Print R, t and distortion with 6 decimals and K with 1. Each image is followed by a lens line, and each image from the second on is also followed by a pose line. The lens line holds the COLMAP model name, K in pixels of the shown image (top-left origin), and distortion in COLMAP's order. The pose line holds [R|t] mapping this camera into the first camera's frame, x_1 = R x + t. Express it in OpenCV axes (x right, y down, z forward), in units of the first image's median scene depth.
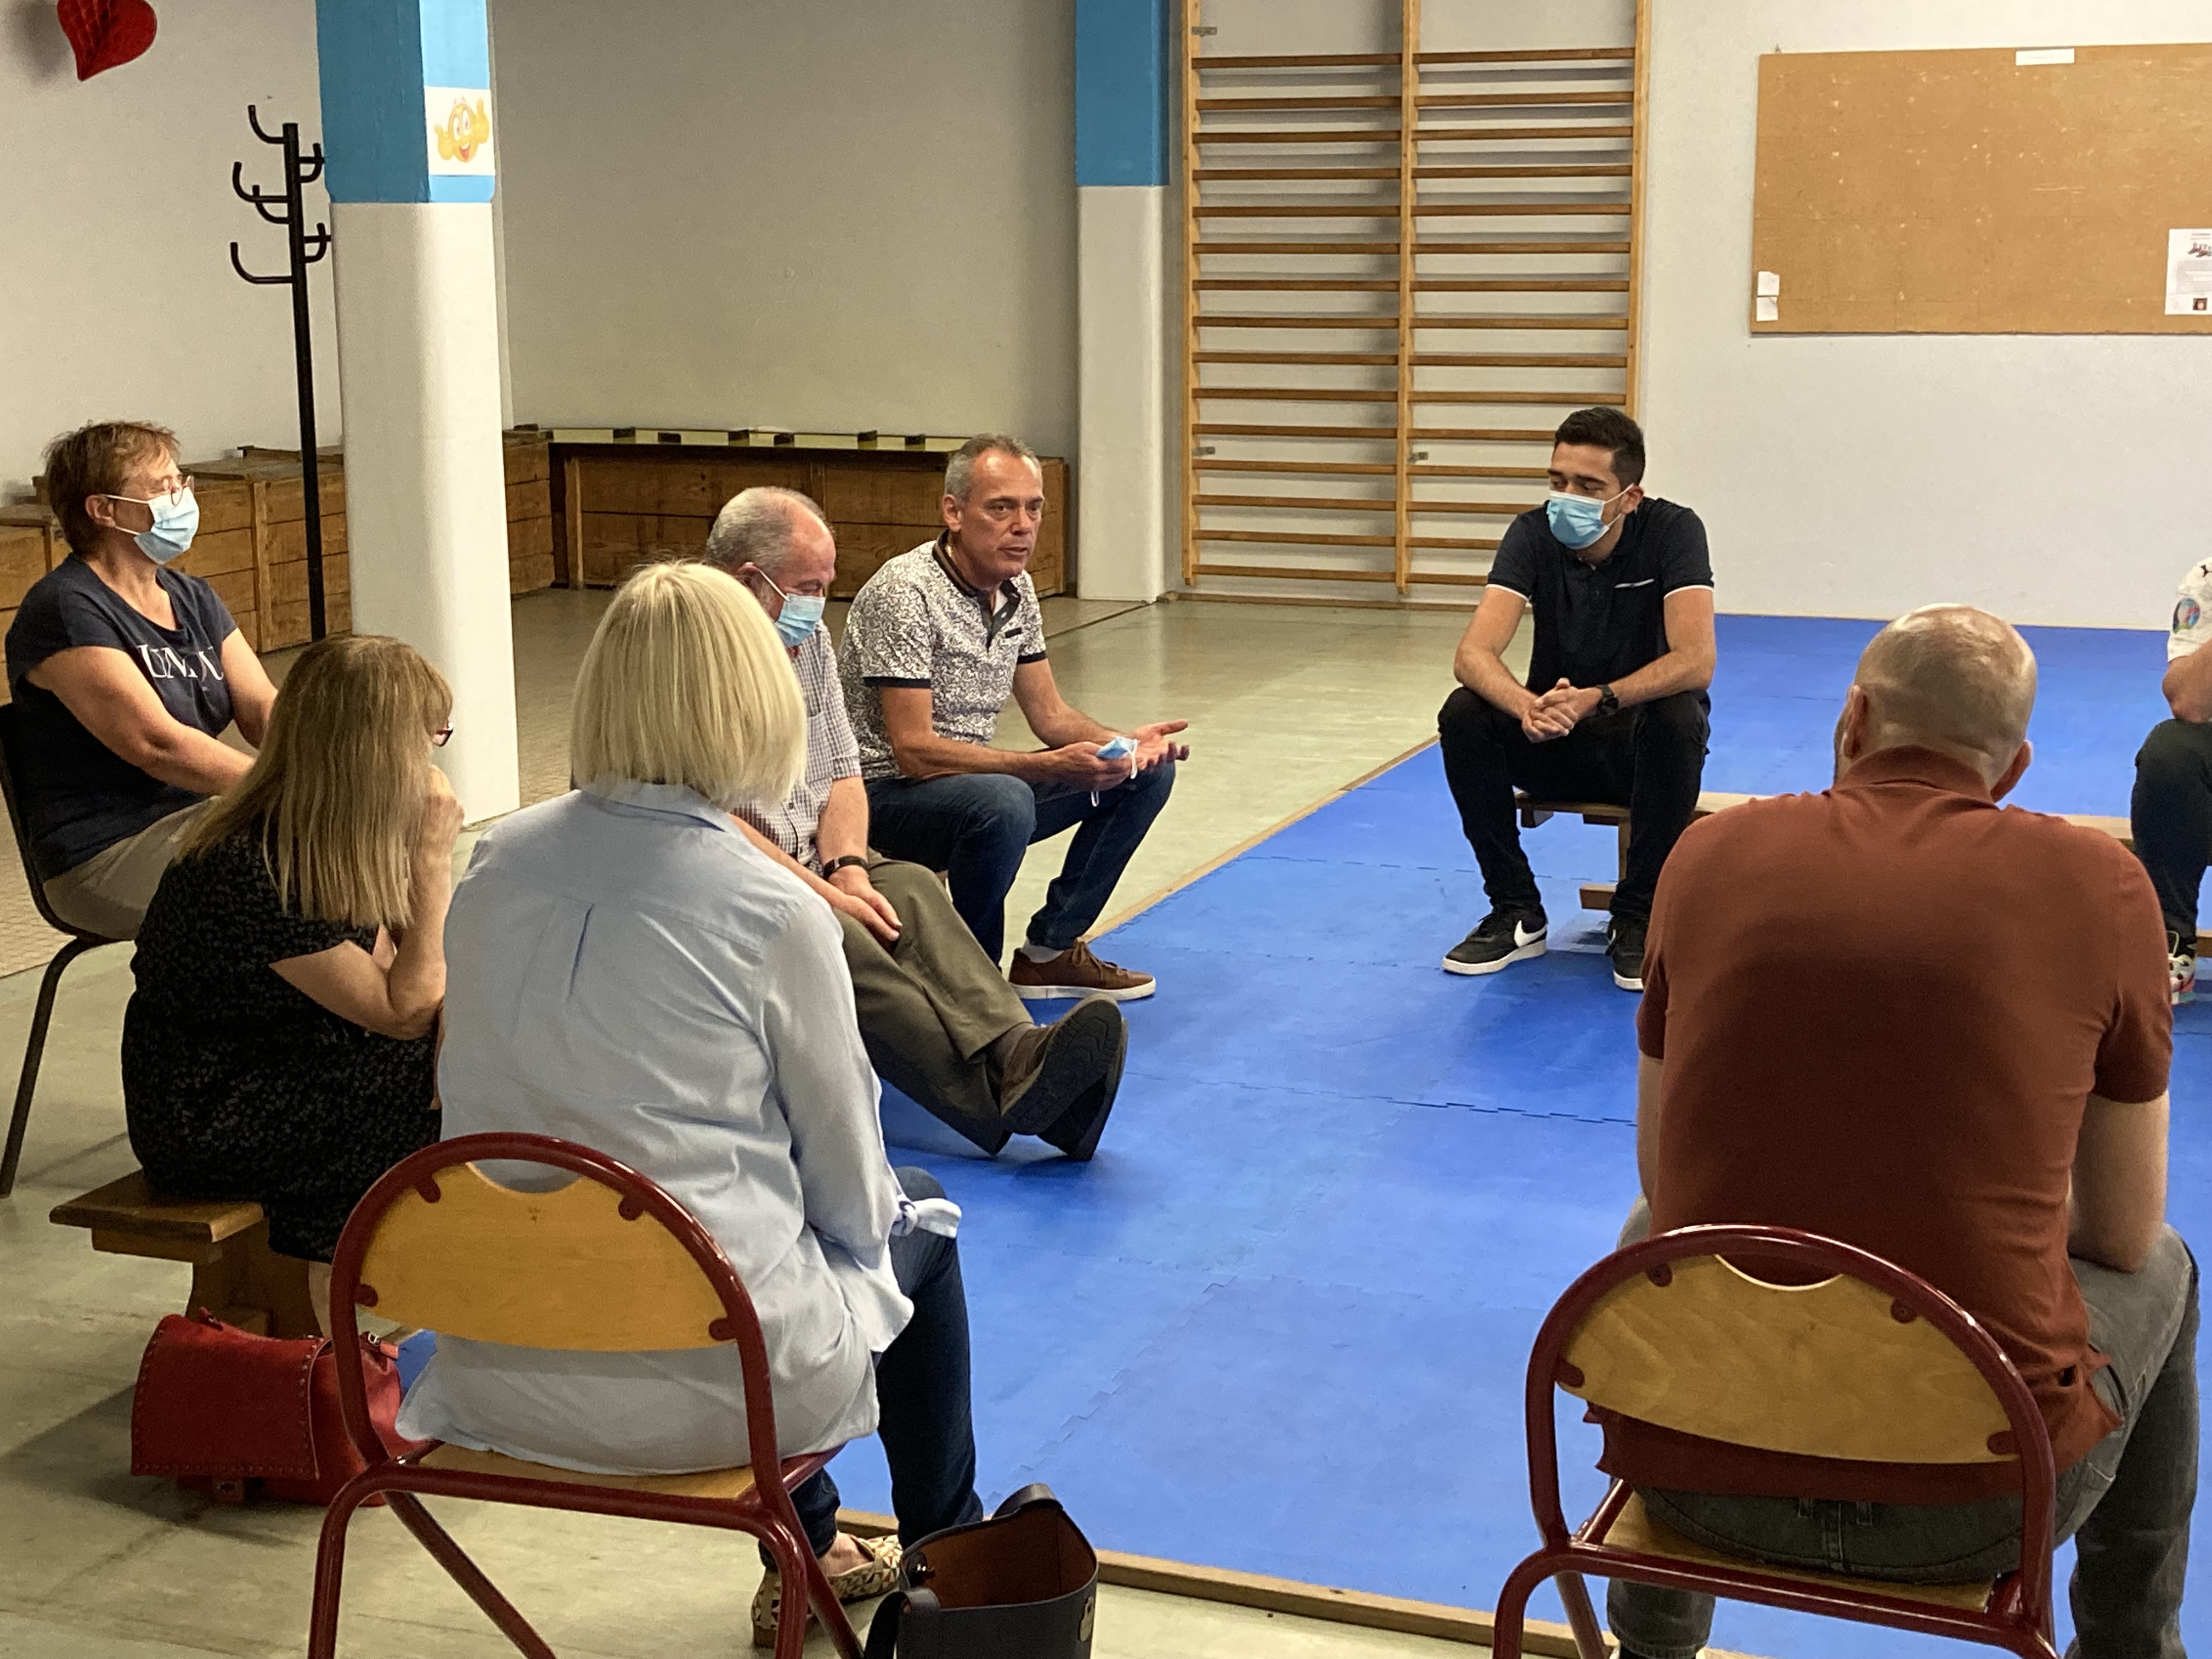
lens RADIAL K [[3155.2, 0, 1094.1], [0, 3155.2, 824.8], [0, 0, 1]] dist [0.168538, -0.724679]
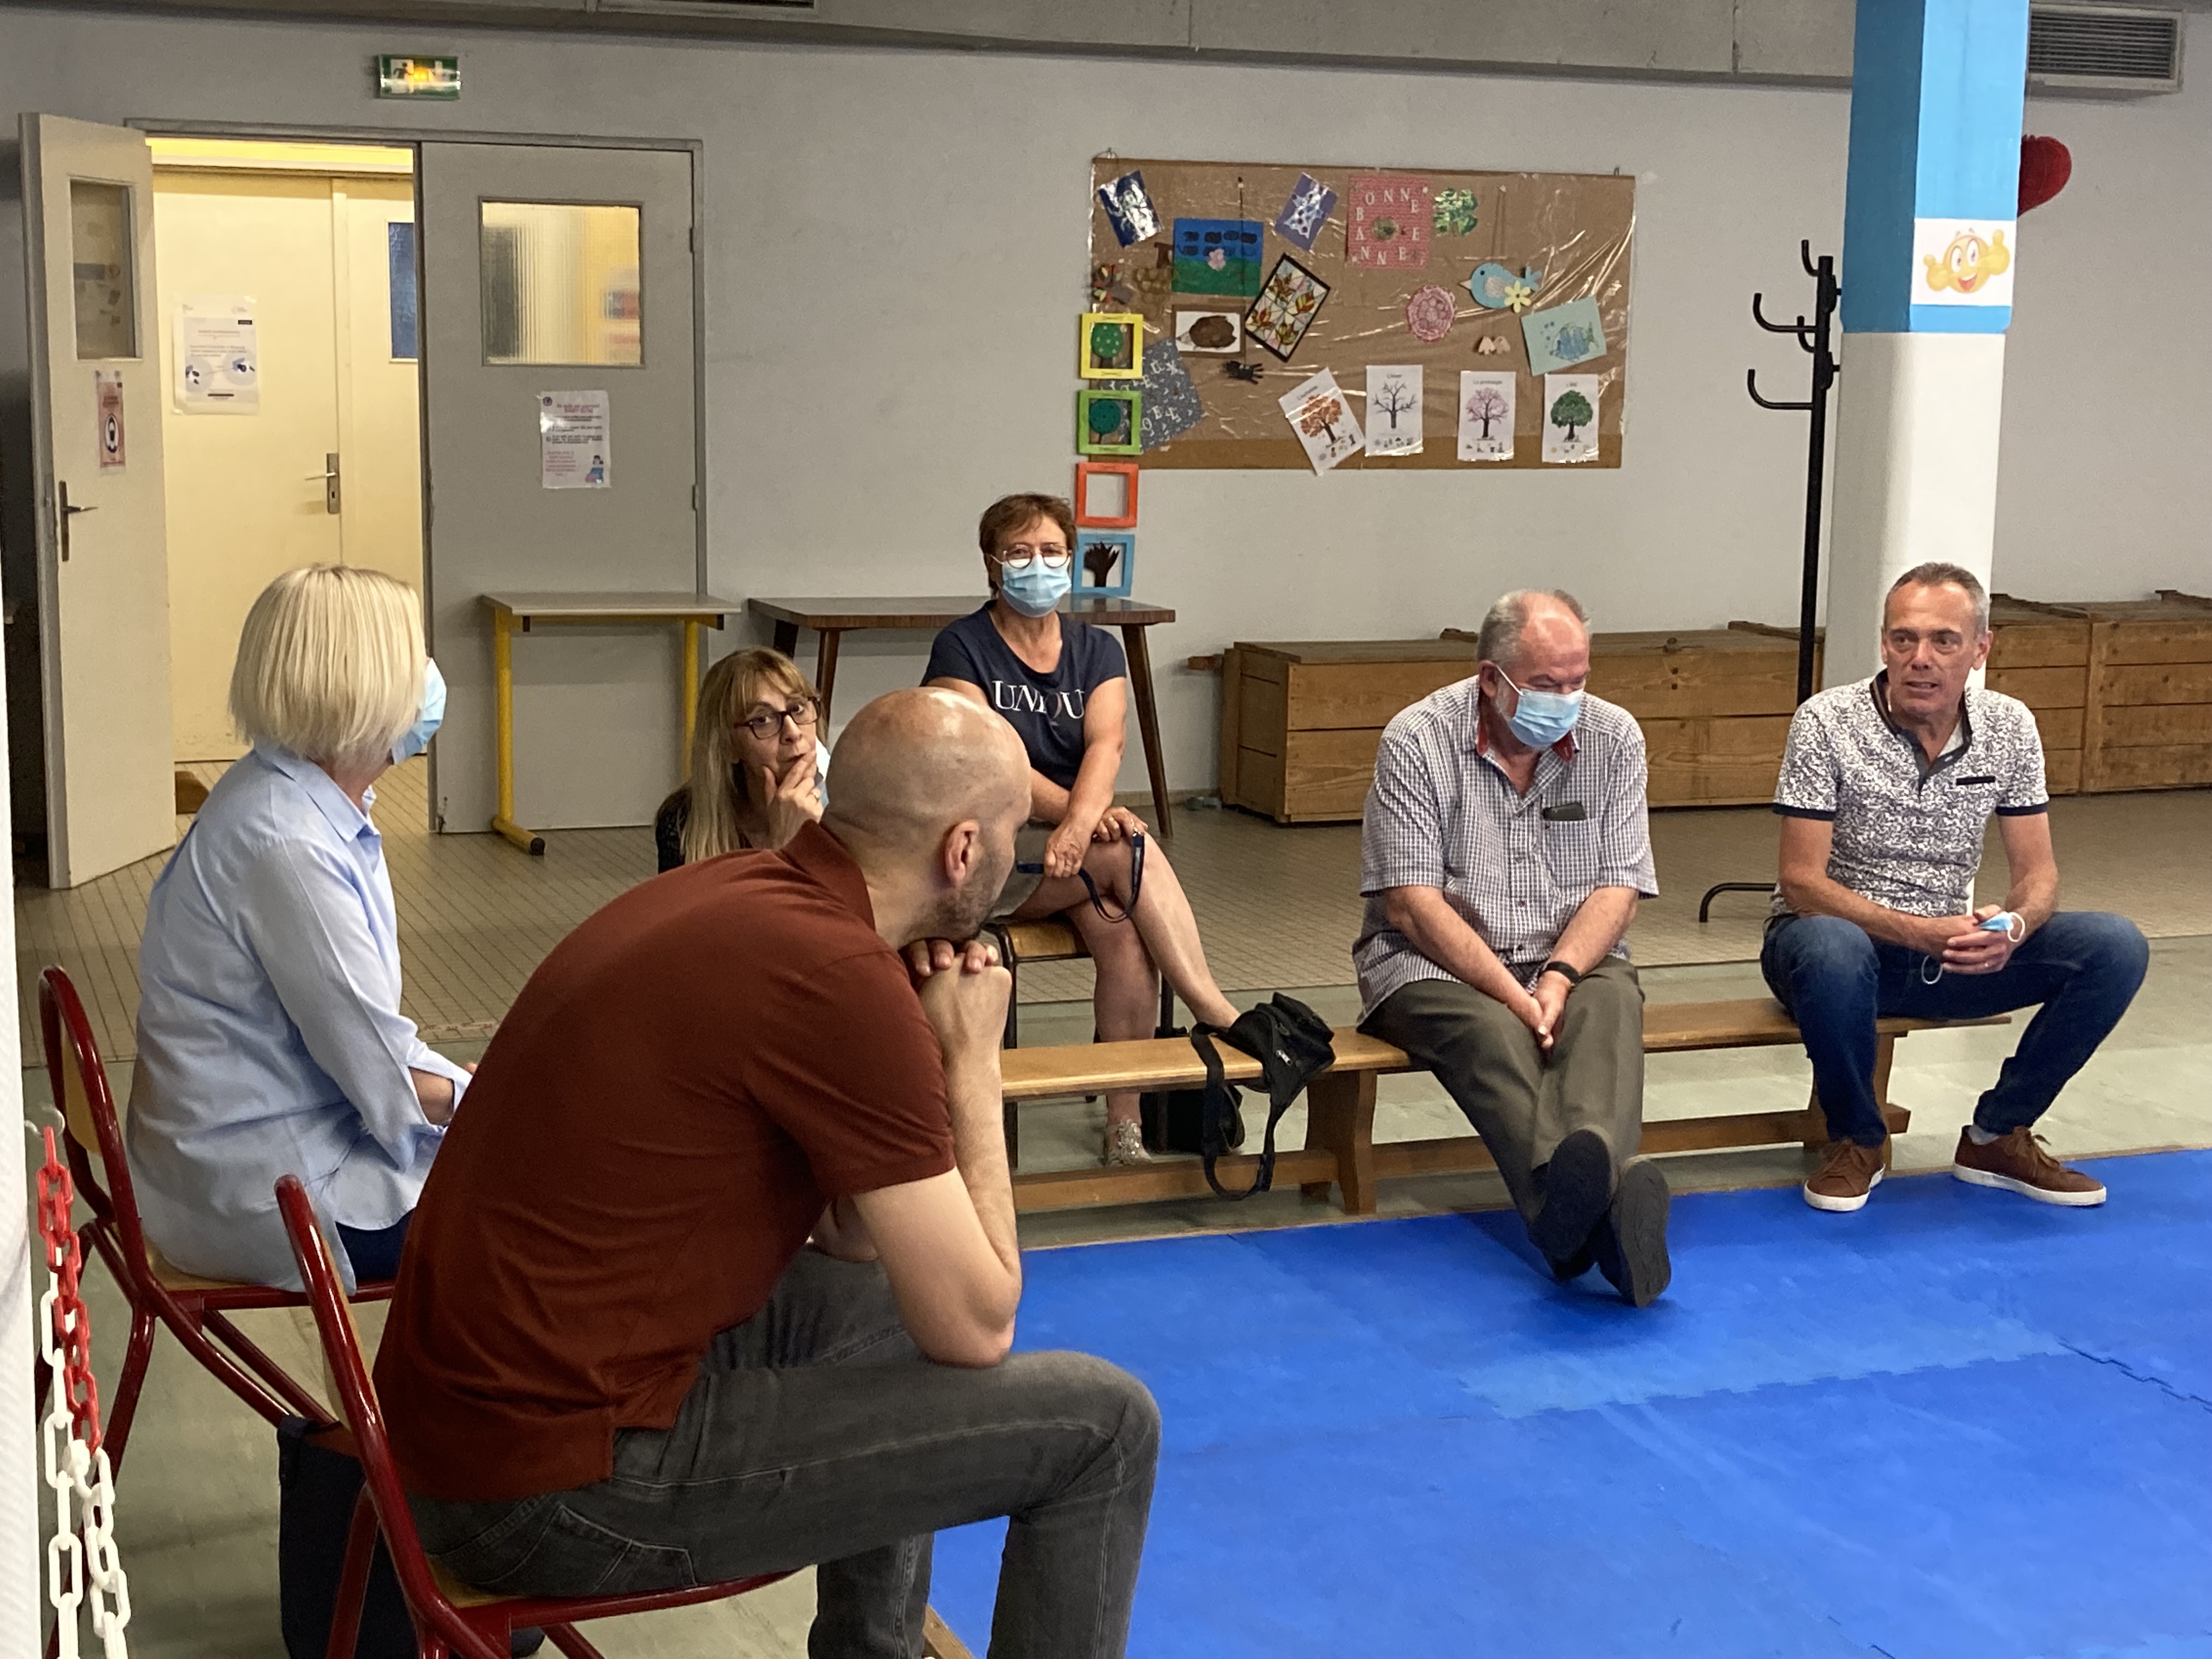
lens RADIAL K [[3155.2, 0, 1094.1], [0, 3155.2, 824.8], [0, 0, 1]] dist [0.168538, -0.724679]
pose [[0.691457, 0.121652, -0.712101, 0.349169], [-0.156895, 0.987480, 0.016349, -0.017363], [0.705175, 0.100420, 0.701886, 0.125358]]
